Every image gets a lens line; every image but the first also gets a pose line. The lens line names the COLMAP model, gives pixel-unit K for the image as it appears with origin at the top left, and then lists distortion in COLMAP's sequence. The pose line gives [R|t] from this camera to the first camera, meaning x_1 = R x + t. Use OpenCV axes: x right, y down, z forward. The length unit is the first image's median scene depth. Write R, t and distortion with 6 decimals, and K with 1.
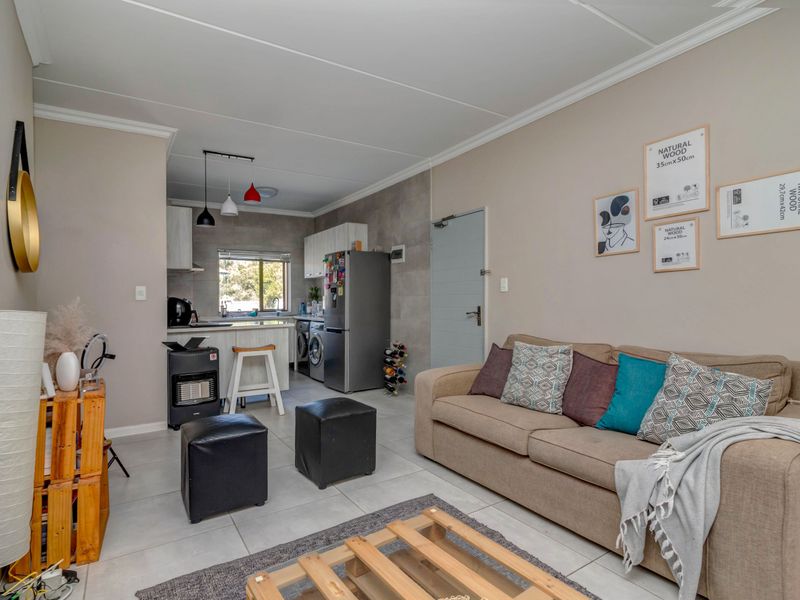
lens RADIAL K [[429.1, 0, 403.8], [0, 429.1, 300.1], [0, 0, 1]] dist [0.001639, -0.000135]
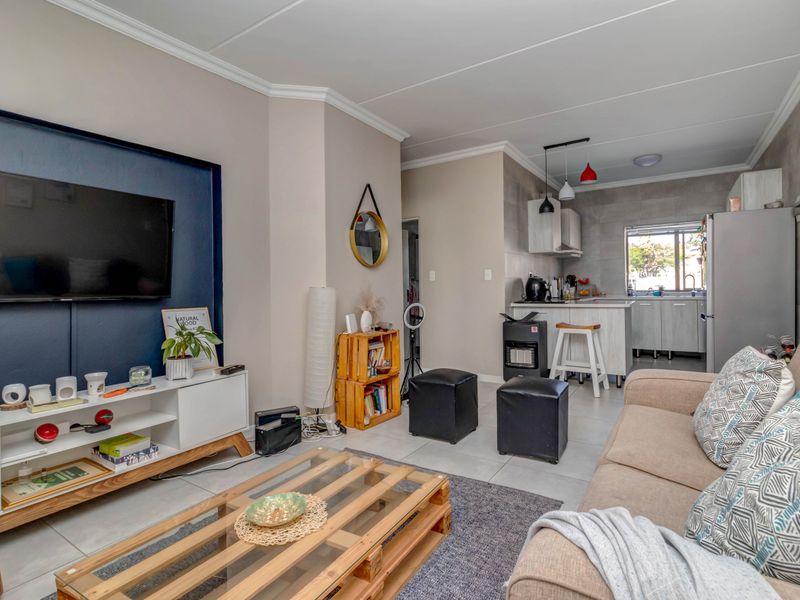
lens RADIAL K [[429.1, 0, 396.7], [0, 429.1, 281.9], [0, 0, 1]] dist [0.001639, -0.000135]
pose [[0.382347, -0.001542, -0.924018, 0.407105], [0.012082, 0.999921, 0.003331, -0.001898], [0.923940, -0.012438, 0.382336, 0.195785]]
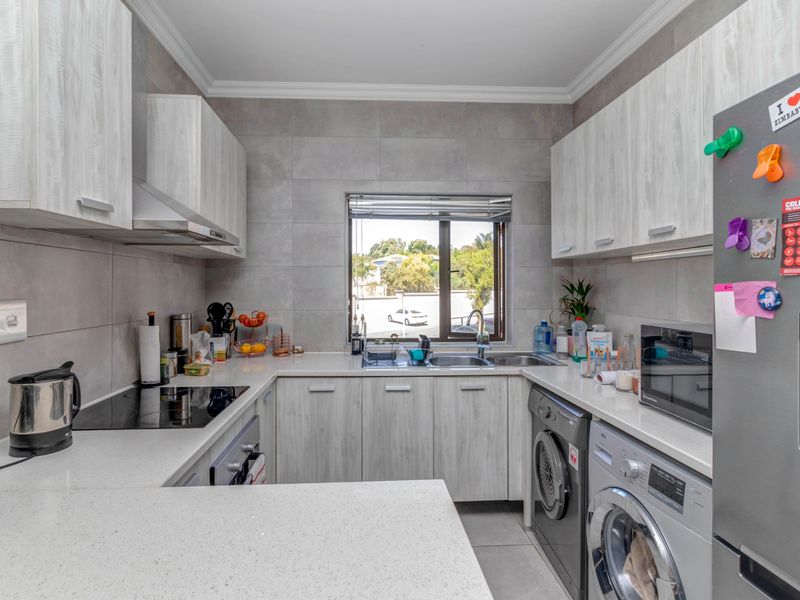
lens RADIAL K [[429.1, 0, 413.1], [0, 429.1, 280.2], [0, 0, 1]] dist [0.001639, -0.000135]
pose [[0.897433, 0.008943, -0.441061, -0.263745], [-0.006795, 0.999956, 0.006451, -0.051072], [0.441099, -0.002792, 0.897454, 0.933345]]
